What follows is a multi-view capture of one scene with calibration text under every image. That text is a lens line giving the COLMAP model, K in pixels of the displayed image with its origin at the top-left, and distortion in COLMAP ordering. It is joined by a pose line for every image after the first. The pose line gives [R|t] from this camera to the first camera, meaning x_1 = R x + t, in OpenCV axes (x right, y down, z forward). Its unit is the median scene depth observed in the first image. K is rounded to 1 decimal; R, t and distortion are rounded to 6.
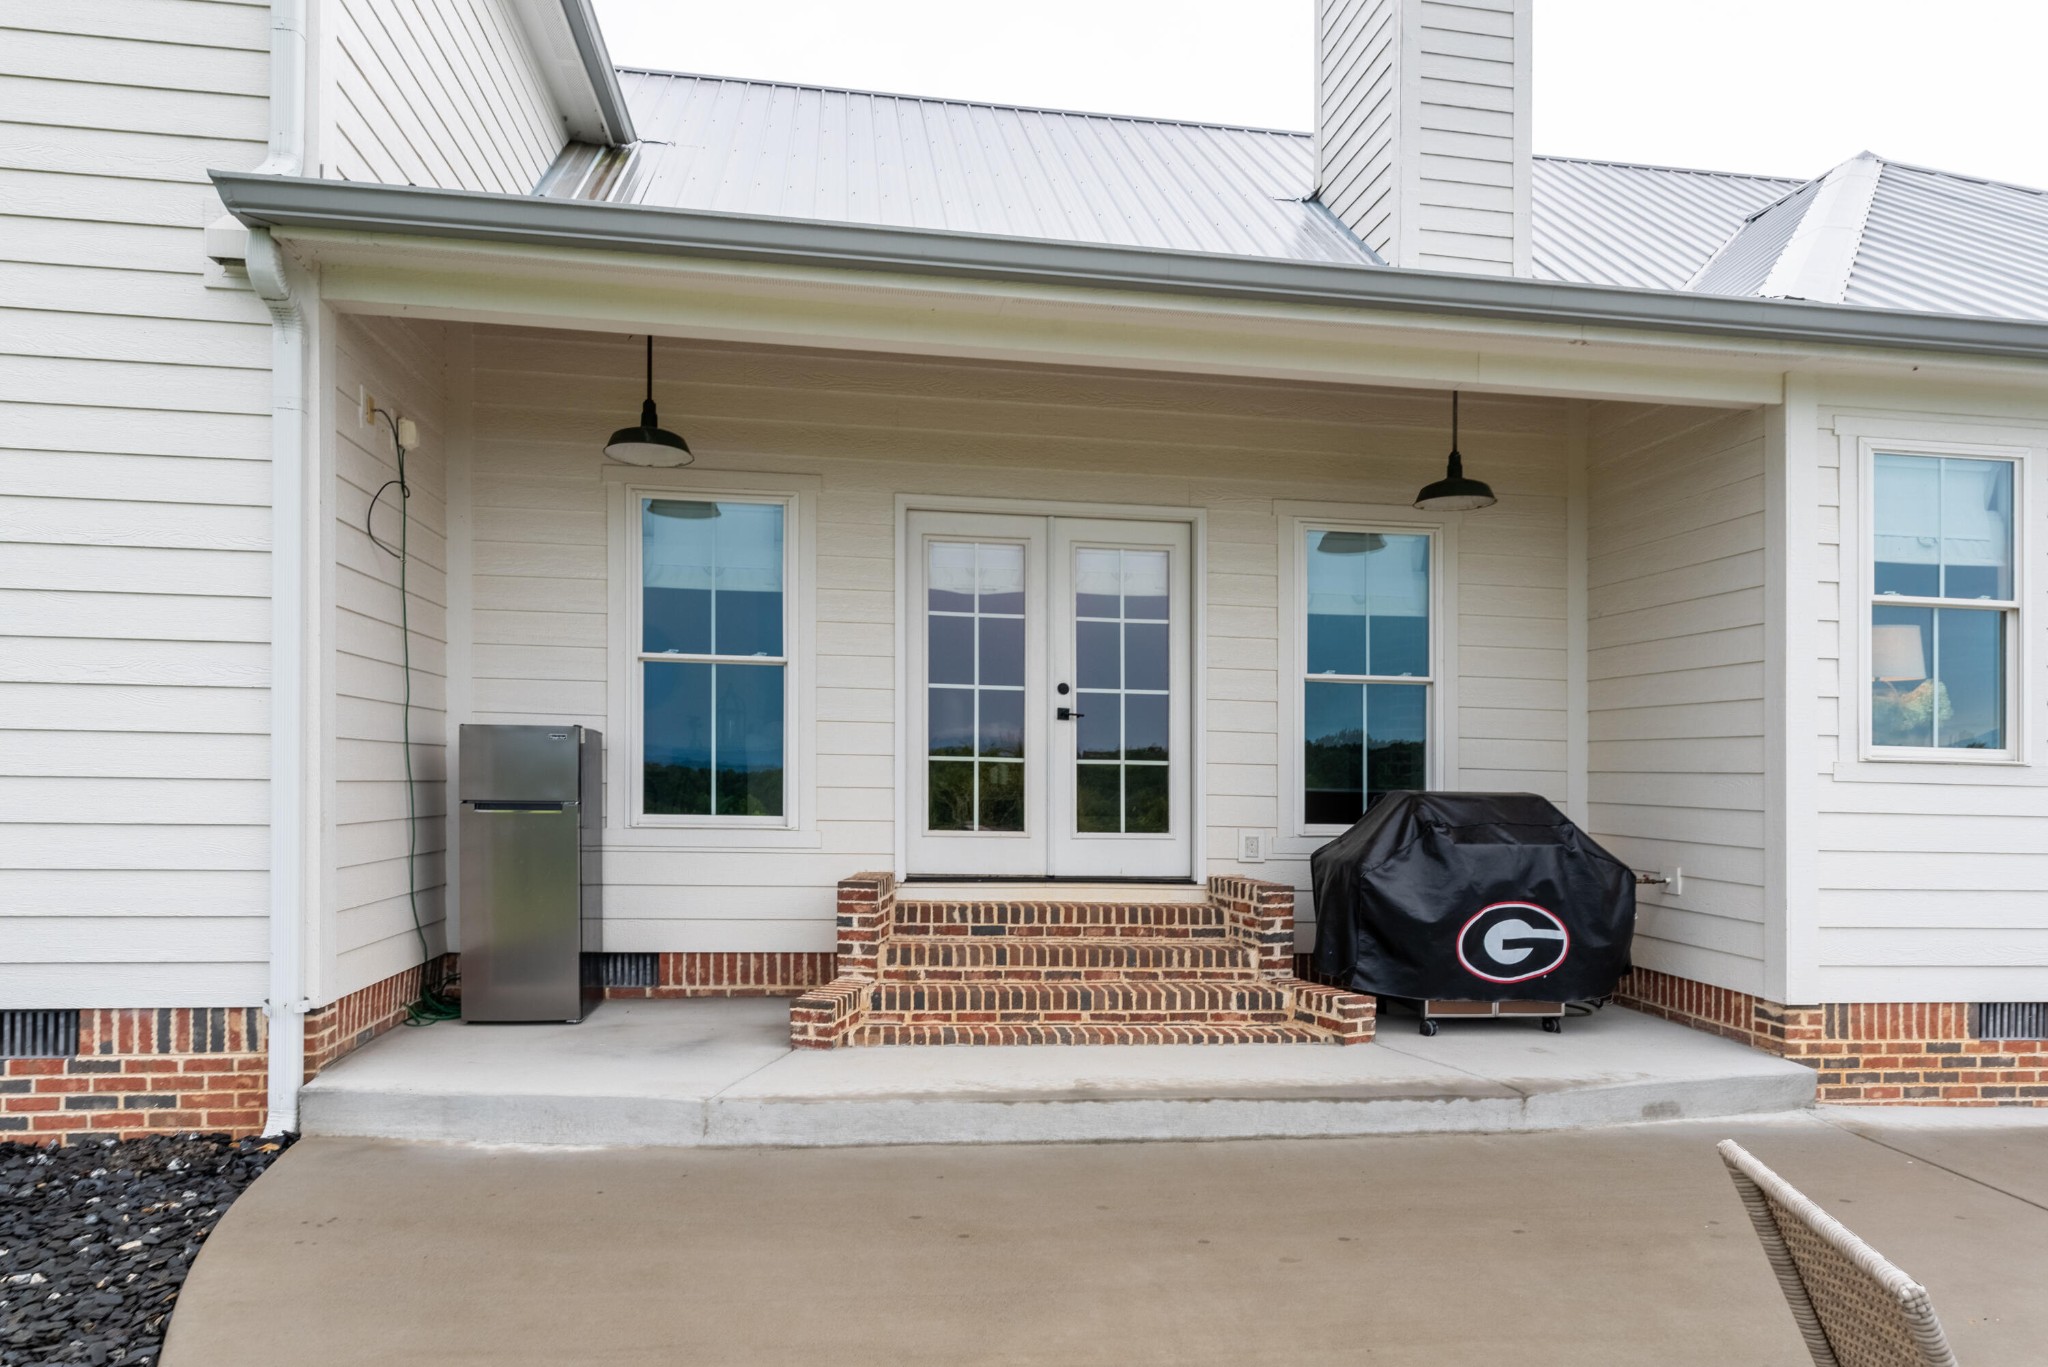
lens RADIAL K [[1238.6, 0, 1028.1], [0, 1238.6, 722.5], [0, 0, 1]] dist [0.007886, 0.001673]
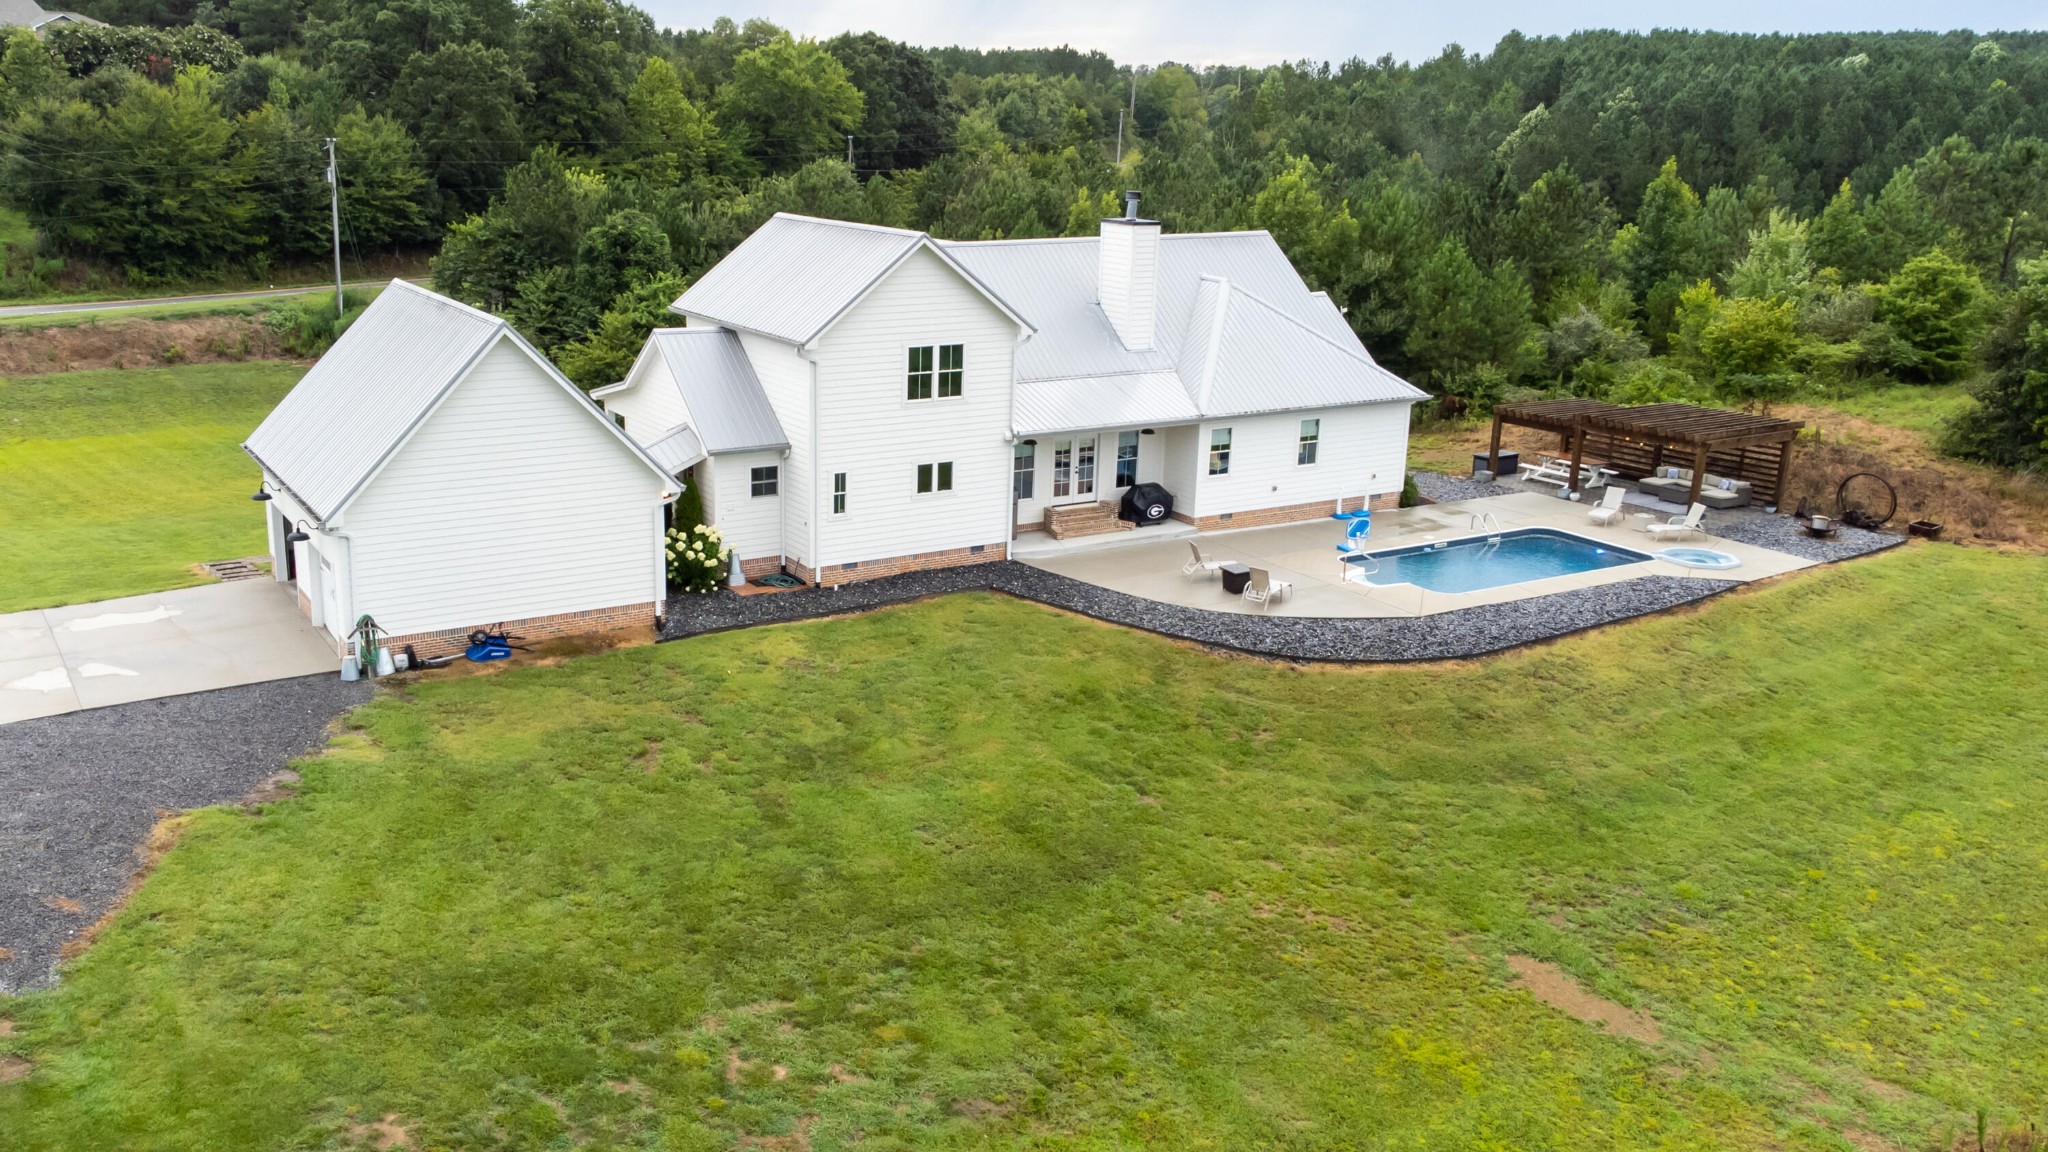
lens RADIAL K [[1612.6, 0, 1008.0], [0, 1612.6, 561.2], [0, 0, 1]] dist [0.034003, 0.009617]
pose [[0.913024, -0.104807, 0.394211, -3.127730], [-0.026382, 0.949231, 0.313470, -1.879349], [-0.407052, -0.296606, 0.863906, -5.138749]]
